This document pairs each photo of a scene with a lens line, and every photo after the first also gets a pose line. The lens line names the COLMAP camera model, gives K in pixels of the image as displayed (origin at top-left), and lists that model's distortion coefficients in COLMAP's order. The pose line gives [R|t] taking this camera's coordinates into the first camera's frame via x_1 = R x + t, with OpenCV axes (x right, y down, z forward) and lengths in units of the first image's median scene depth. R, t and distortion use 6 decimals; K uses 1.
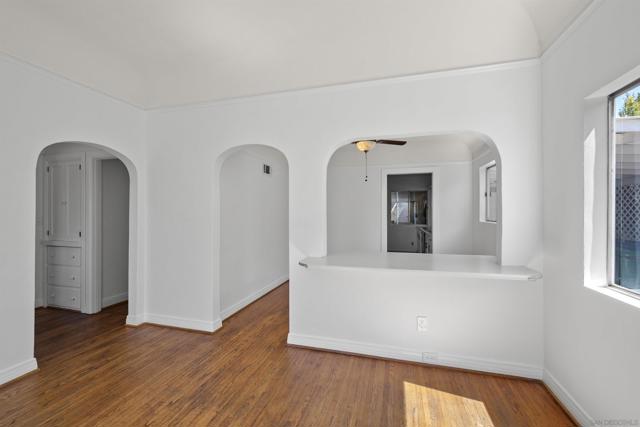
lens RADIAL K [[265.3, 0, 317.0], [0, 265.3, 213.4], [0, 0, 1]] dist [-0.004495, -0.000411]
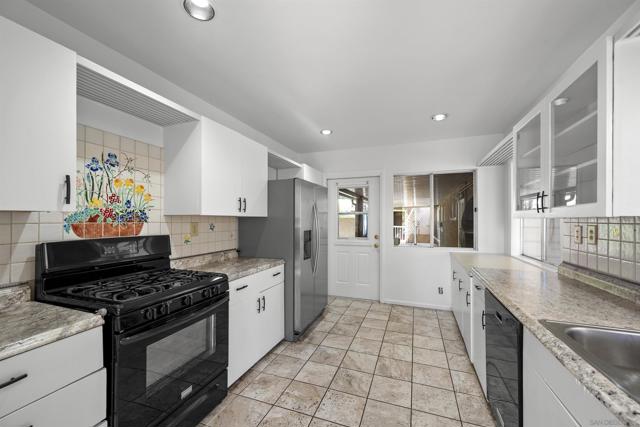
lens RADIAL K [[252.9, 0, 320.9], [0, 252.9, 220.2], [0, 0, 1]] dist [-0.001066, -0.000164]
pose [[0.997419, -0.006774, -0.071482, 0.627332], [0.006528, 0.999972, -0.003681, -0.015144], [0.071505, 0.003205, 0.997435, 1.861069]]
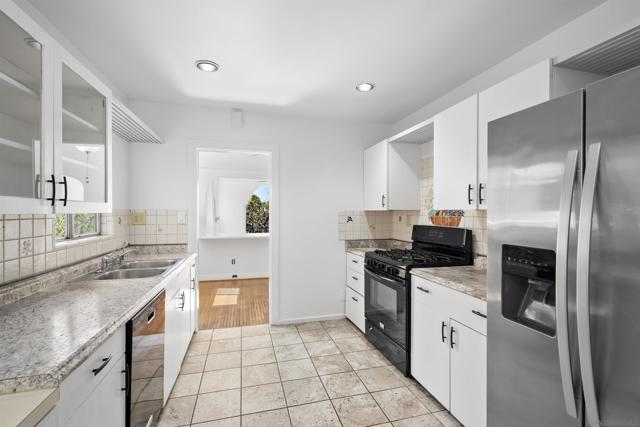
lens RADIAL K [[296.7, 0, 320.3], [0, 296.7, 215.2], [0, 0, 1]] dist [-0.000757, 0.001023]
pose [[-0.855581, -0.001759, -0.517666, 1.002964], [-0.010389, 0.999851, 0.013774, -0.028505], [0.517564, 0.017163, -0.855472, 3.179611]]
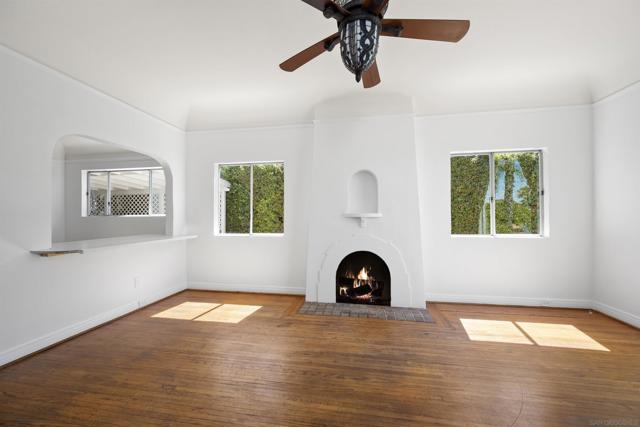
lens RADIAL K [[252.9, 0, 320.6], [0, 252.9, 215.5], [0, 0, 1]] dist [-0.001066, -0.000164]
pose [[-0.117558, 0.003013, 0.993061, -0.965659], [0.006869, 0.999974, -0.002221, 0.058407], [-0.993042, 0.006561, -0.117576, 0.152016]]
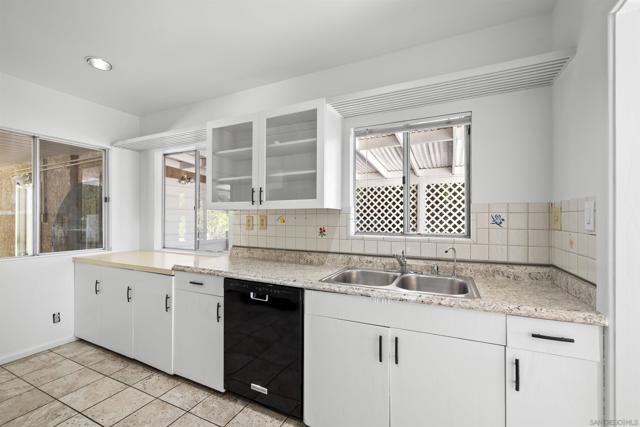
lens RADIAL K [[265.3, 0, 322.0], [0, 265.3, 218.3], [0, 0, 1]] dist [-0.004495, -0.000411]
pose [[0.149608, -0.009554, 0.988699, 0.366375], [0.002653, 0.999954, 0.009261, 0.001828], [-0.988742, 0.001238, 0.149626, 2.205292]]
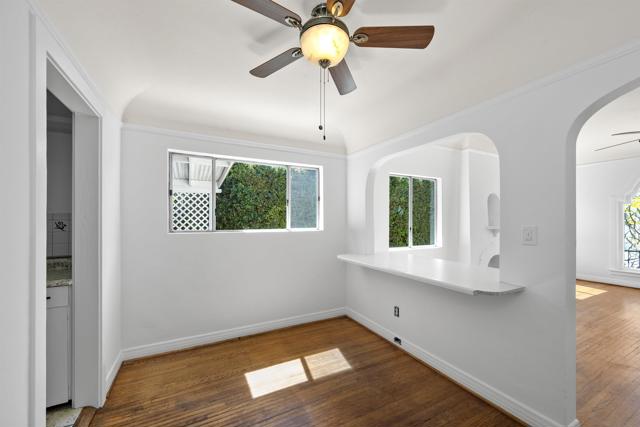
lens RADIAL K [[252.9, 0, 320.5], [0, 252.9, 219.9], [0, 0, 1]] dist [-0.001066, -0.000164]
pose [[-0.695979, -0.000261, 0.718062, -0.109858], [0.001328, 0.999998, 0.001651, -0.005847], [-0.718061, 0.002103, -0.695977, 1.852628]]
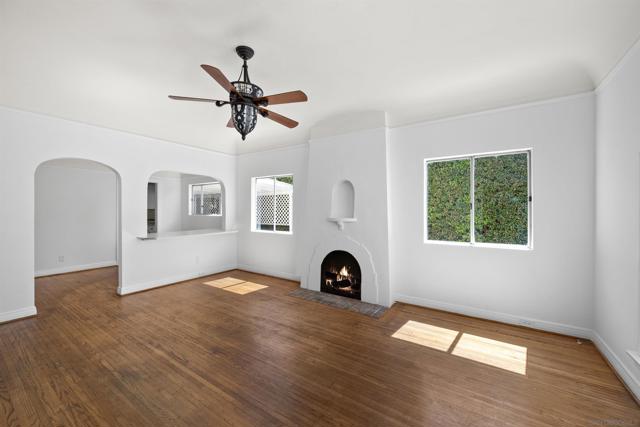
lens RADIAL K [[252.9, 0, 319.9], [0, 252.9, 212.5], [0, 0, 1]] dist [-0.001066, -0.000164]
pose [[0.296620, -0.008102, 0.954961, -1.184870], [-0.000541, 0.999962, 0.008652, -0.000404], [-0.954995, -0.003083, 0.296605, -0.539832]]
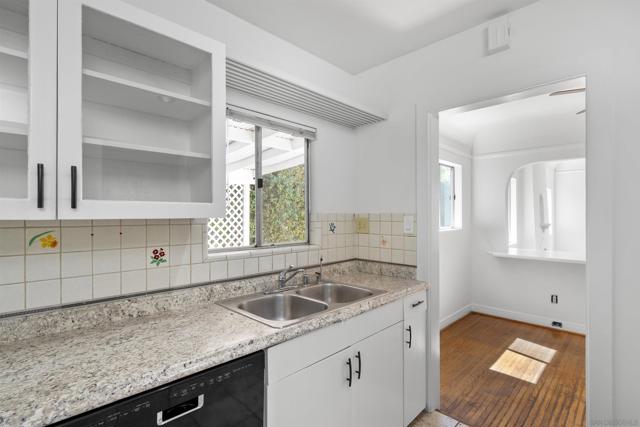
lens RADIAL K [[306.3, 0, 315.0], [0, 306.3, 213.9], [0, 0, 1]] dist [-0.001022, -0.000631]
pose [[-0.873192, 0.001463, 0.487374, 0.677409], [0.000130, 0.999996, -0.002767, -0.023797], [-0.487376, -0.002353, -0.873189, 2.686154]]
